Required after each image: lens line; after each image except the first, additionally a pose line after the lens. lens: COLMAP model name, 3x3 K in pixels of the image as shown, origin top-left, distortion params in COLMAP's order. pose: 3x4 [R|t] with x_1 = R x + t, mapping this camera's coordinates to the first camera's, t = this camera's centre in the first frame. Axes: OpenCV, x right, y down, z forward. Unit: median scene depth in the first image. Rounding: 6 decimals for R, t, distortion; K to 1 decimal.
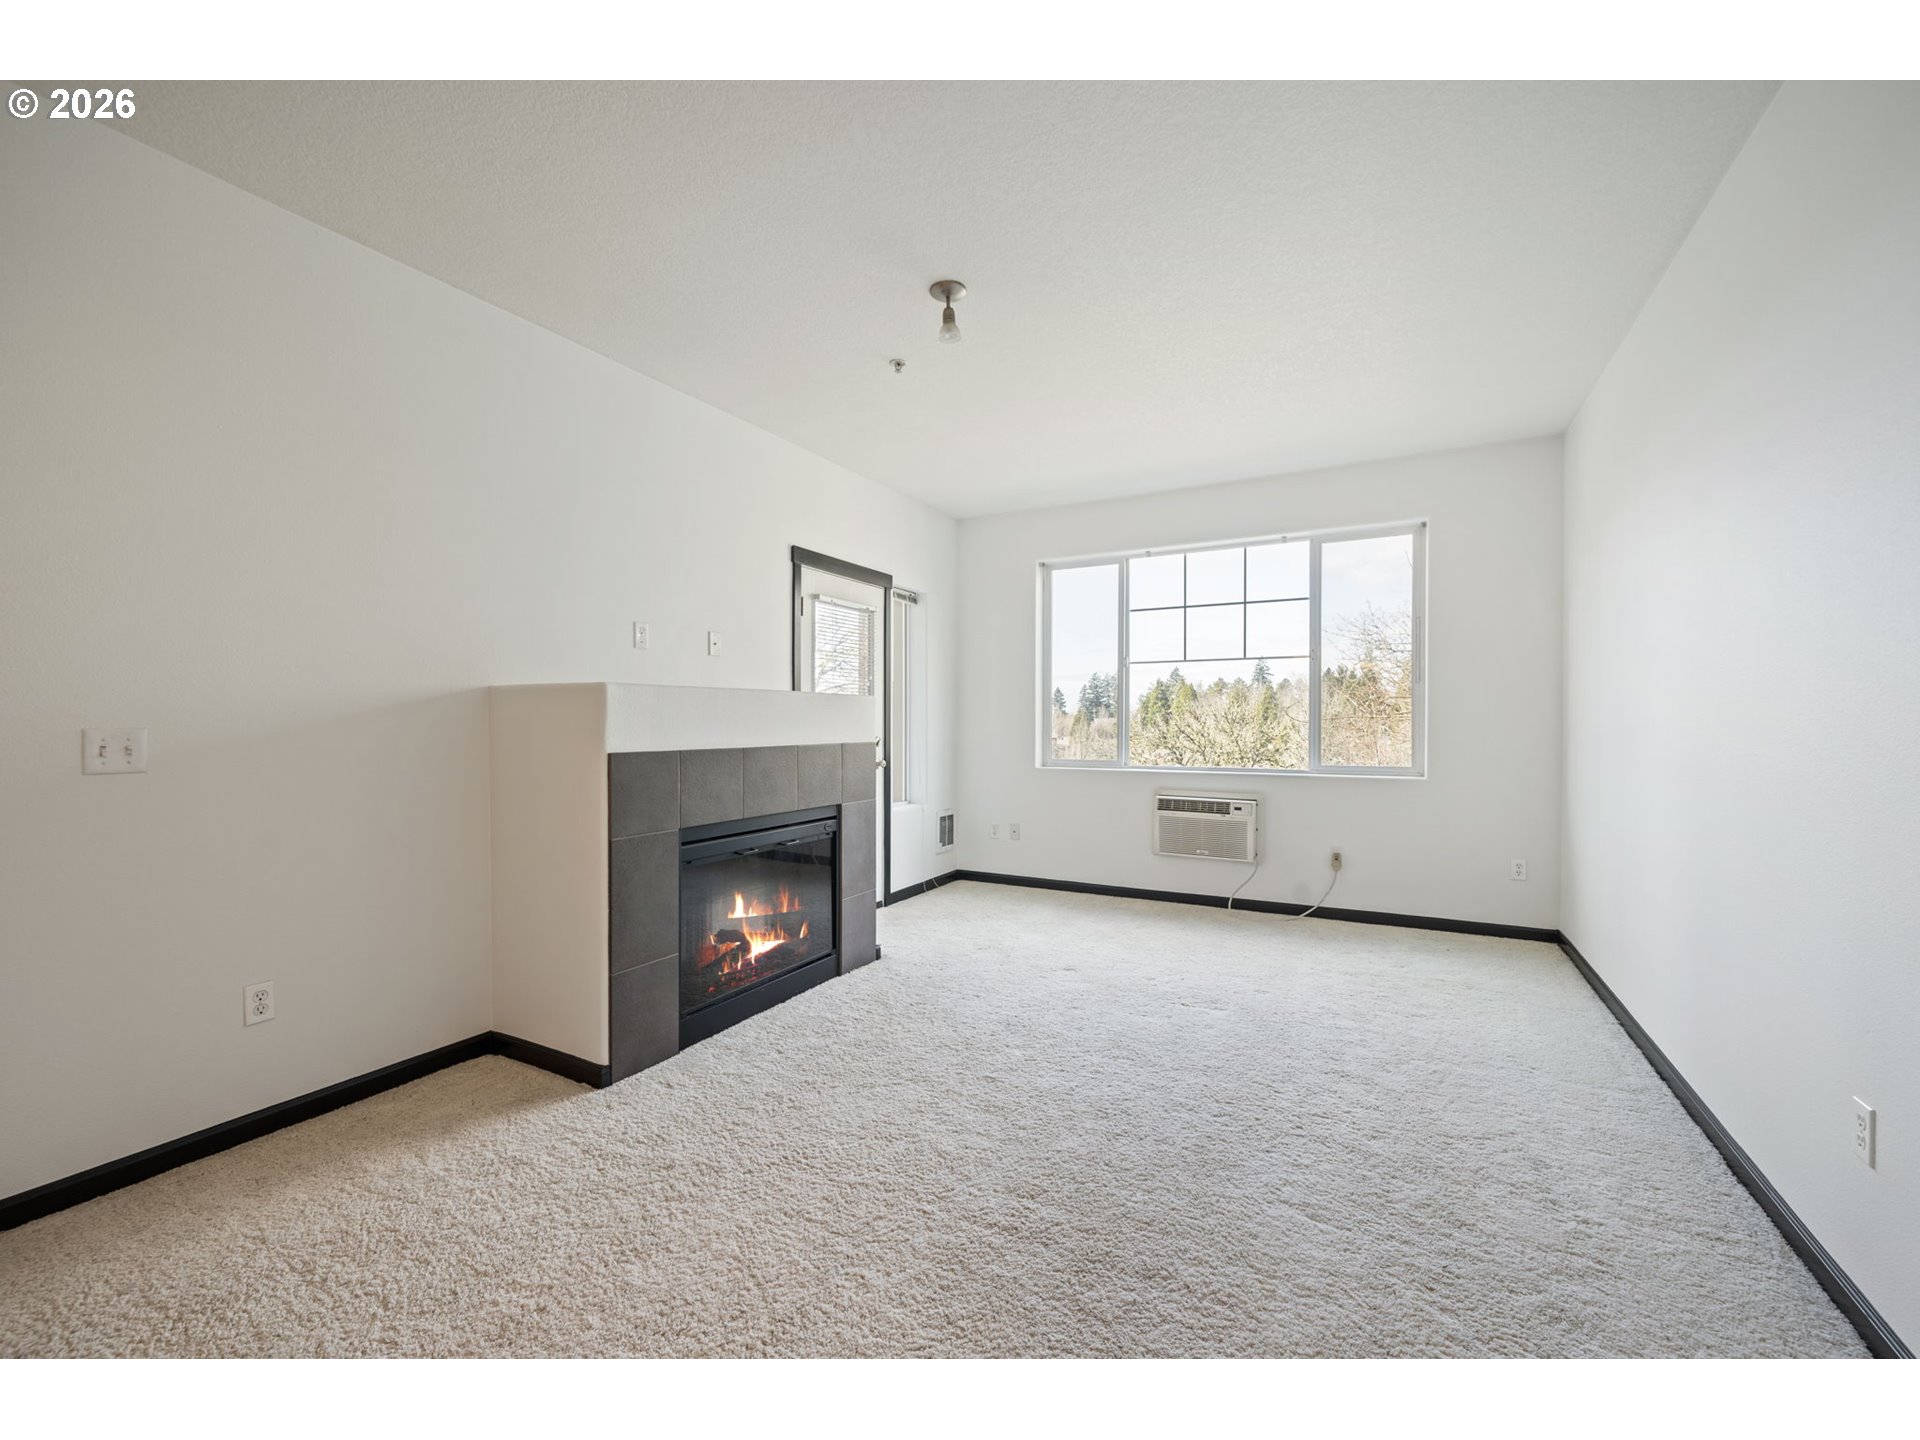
lens RADIAL K [[781.5, 0, 958.0], [0, 781.5, 725.5], [0, 0, 1]] dist [-0.001067, 0.000095]
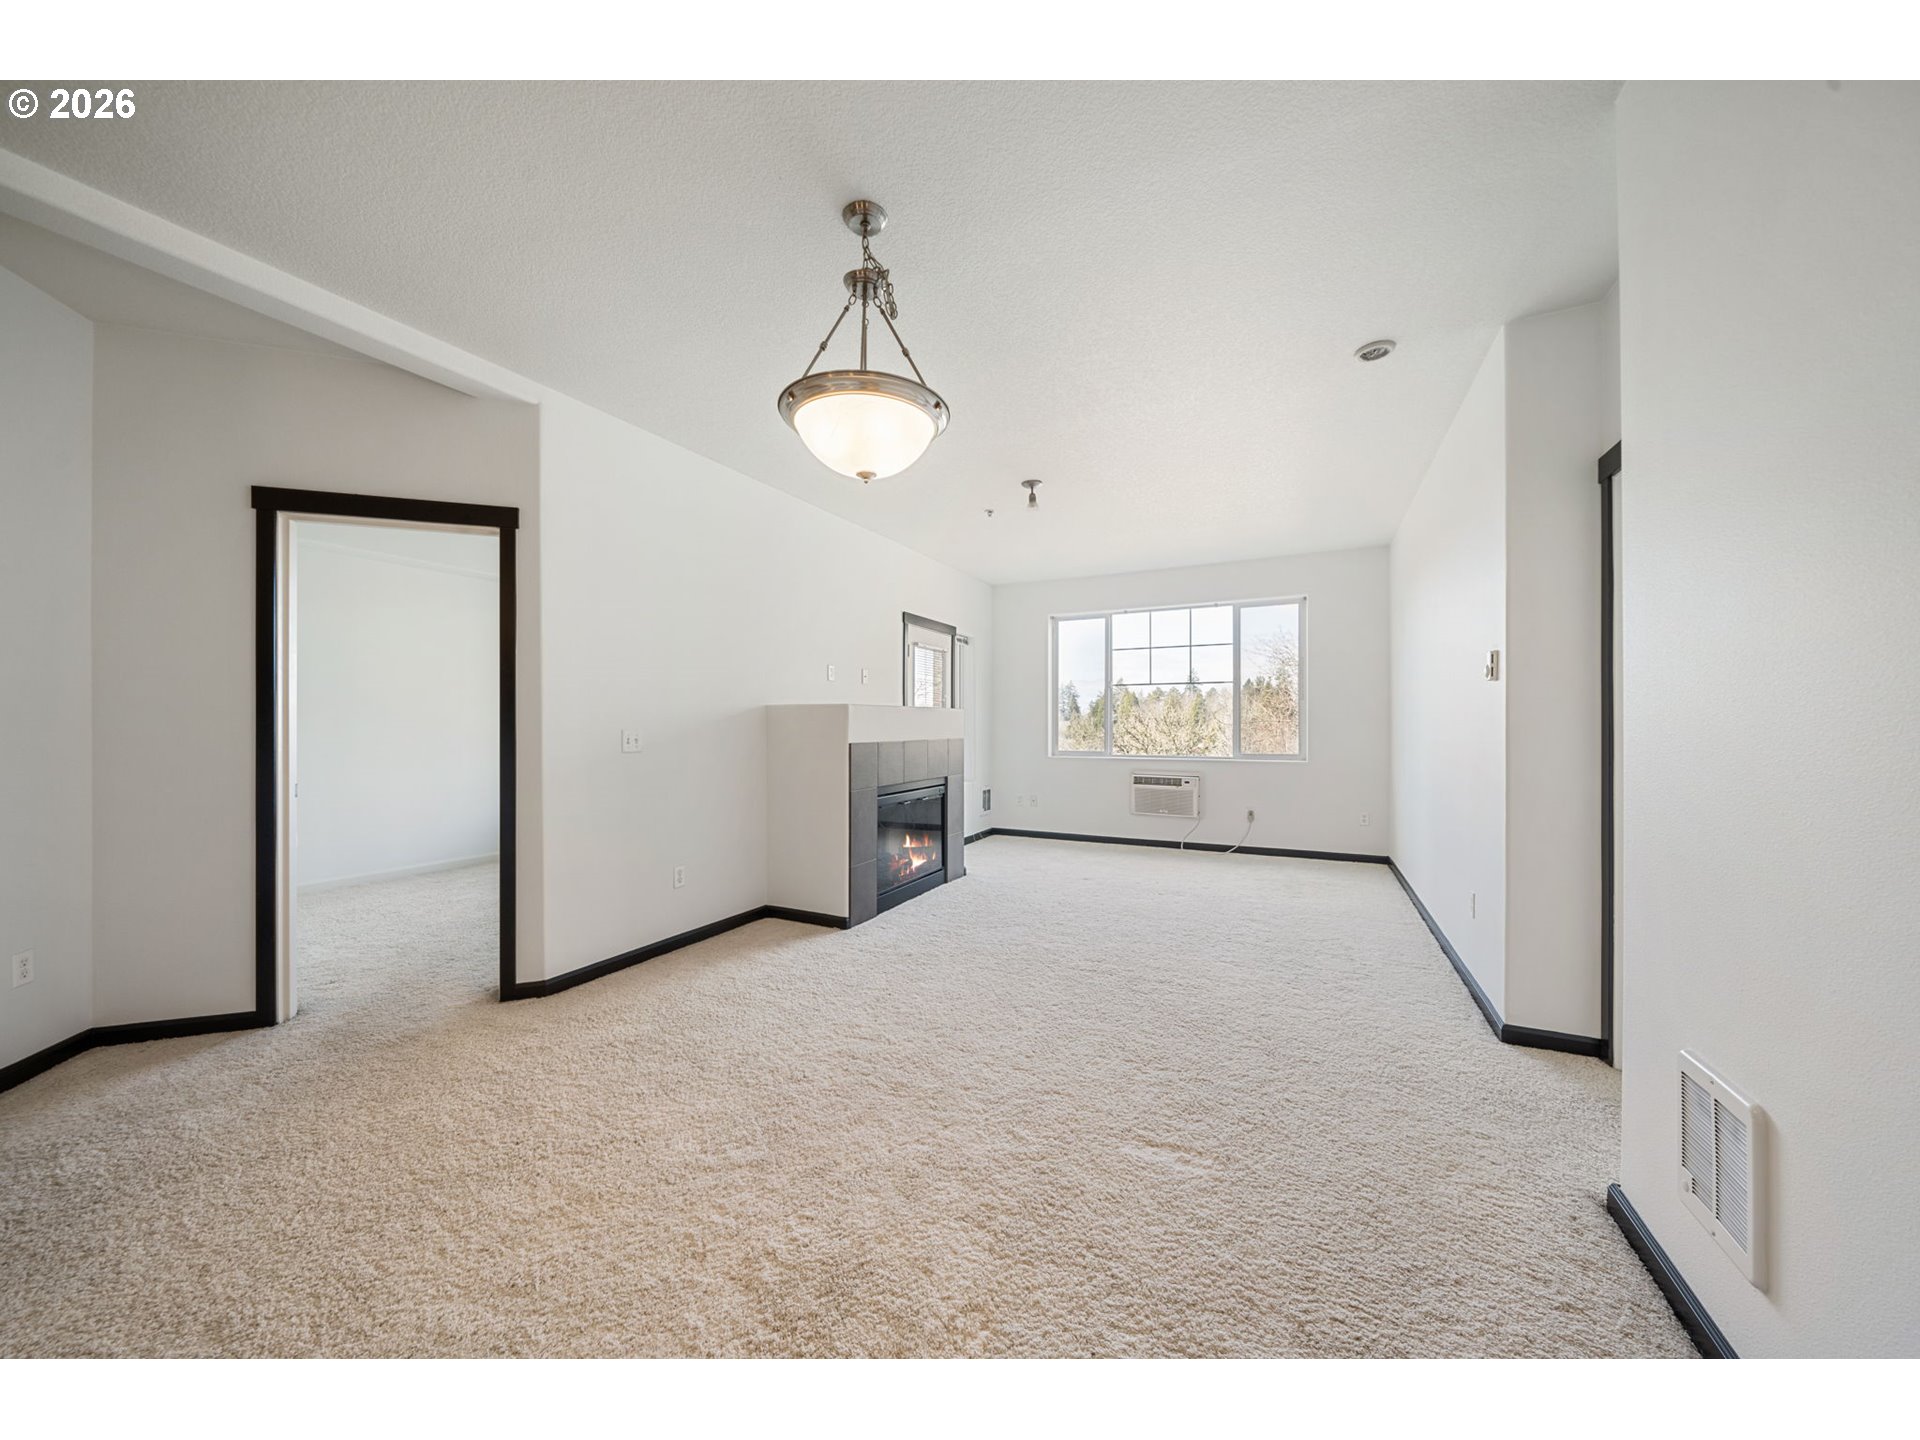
lens RADIAL K [[663.3, 0, 960.0], [0, 663.3, 720.0], [0, 0, 1]] dist [-0.001764, -0.000093]
pose [[0.999483, -0.000183, 0.032162, -0.136798], [0.000555, 0.999933, -0.011574, -0.000129], [-0.032158, 0.011586, 0.999416, -0.303440]]
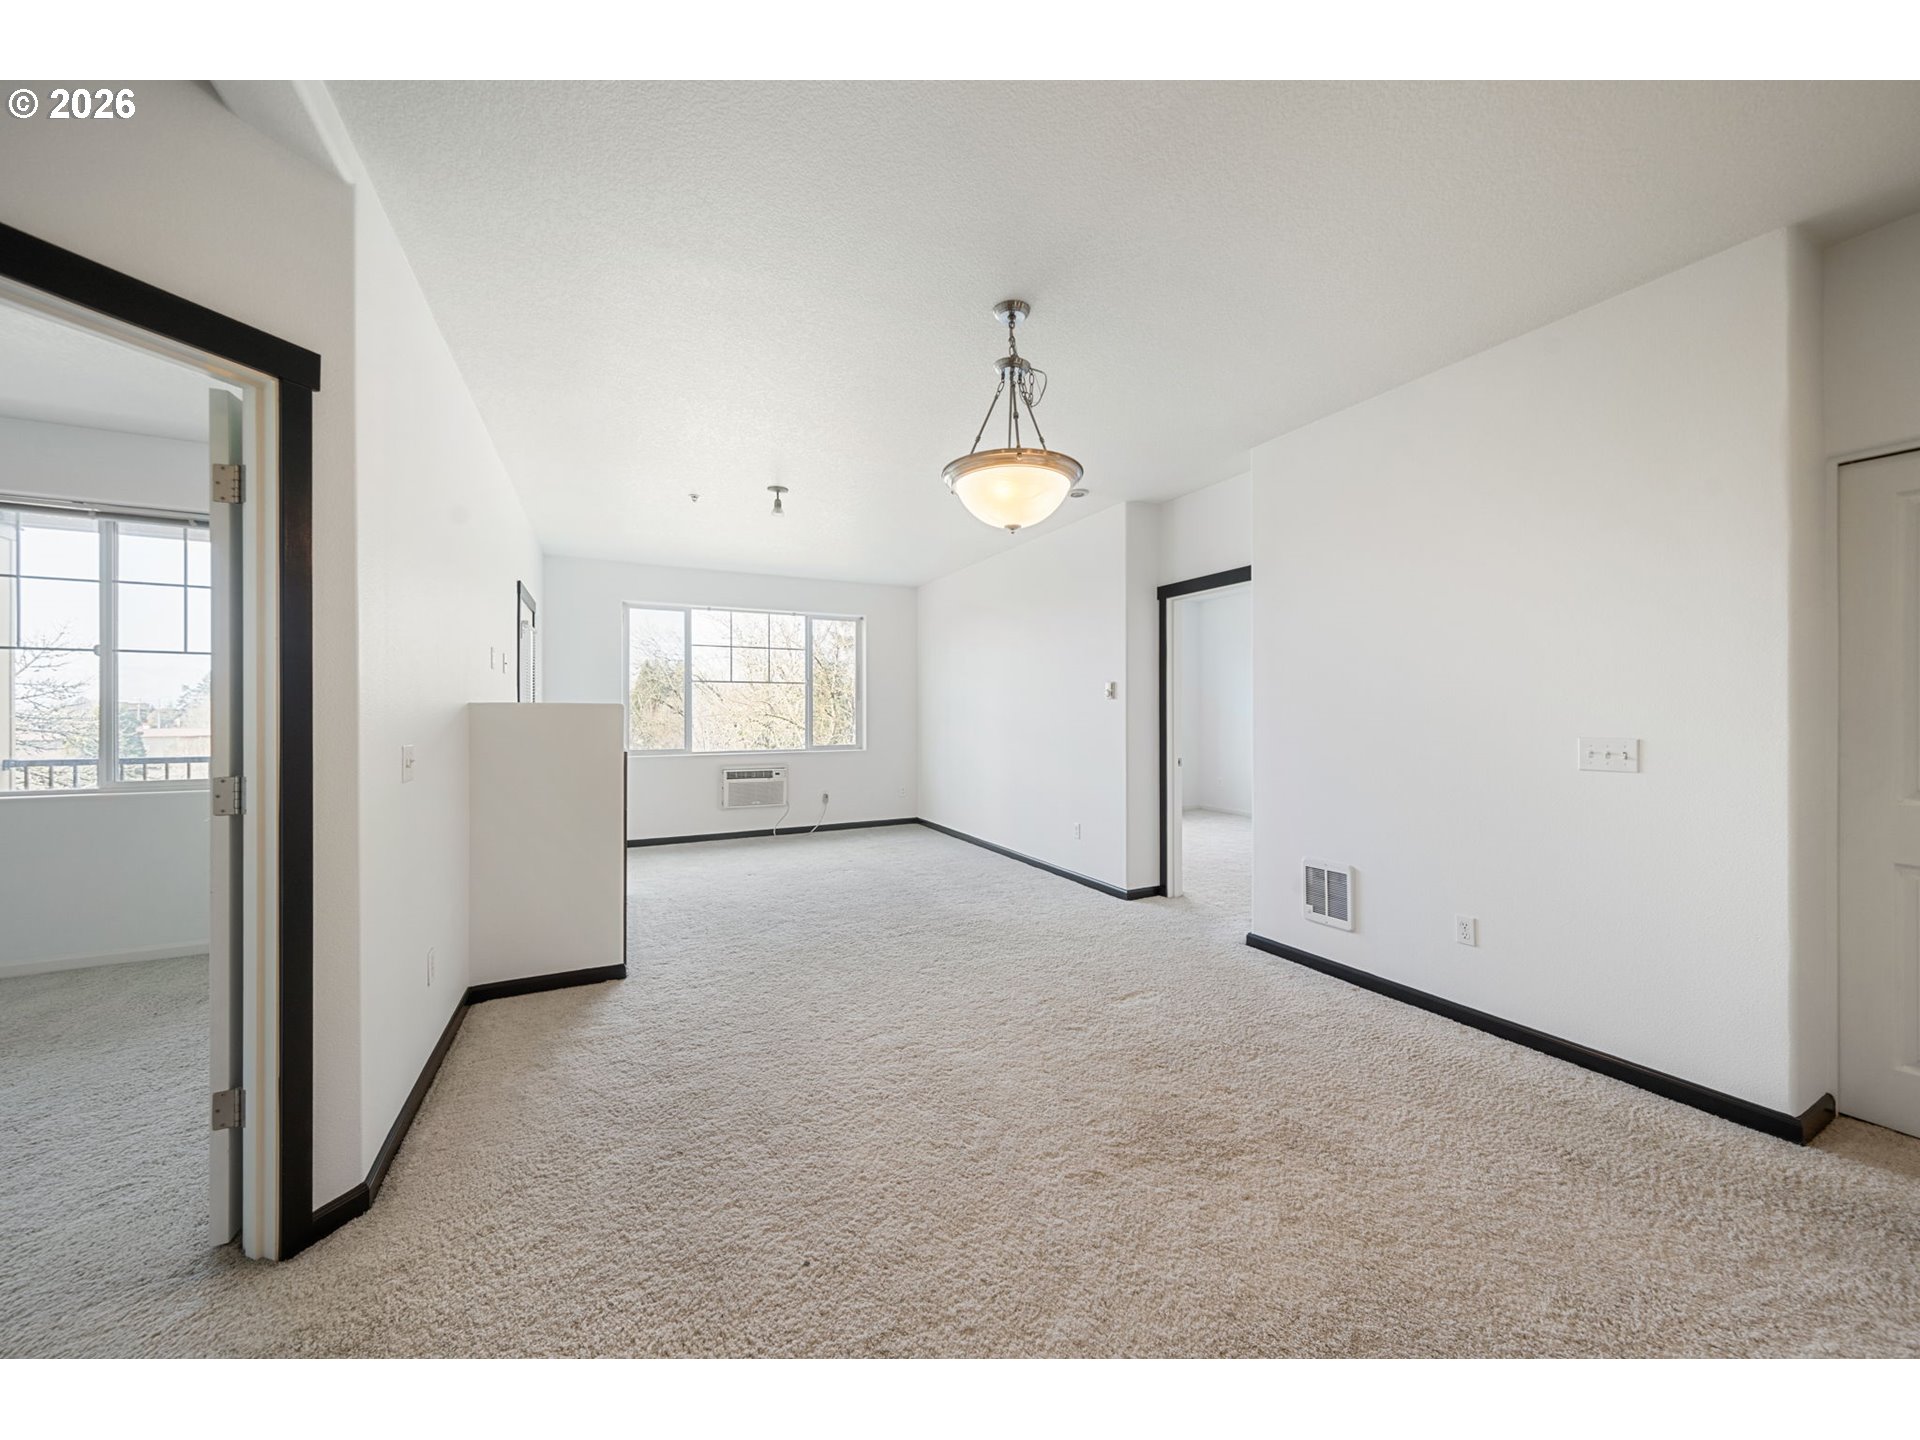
lens RADIAL K [[665.1, 0, 948.0], [0, 665.1, 714.4], [0, 0, 1]] dist [-0.000002, 0.000020]
pose [[0.587207, -0.002178, 0.809434, -0.626766], [0.005004, 0.999987, -0.000940, -0.018260], [-0.809422, 0.004603, 0.587210, -0.137080]]
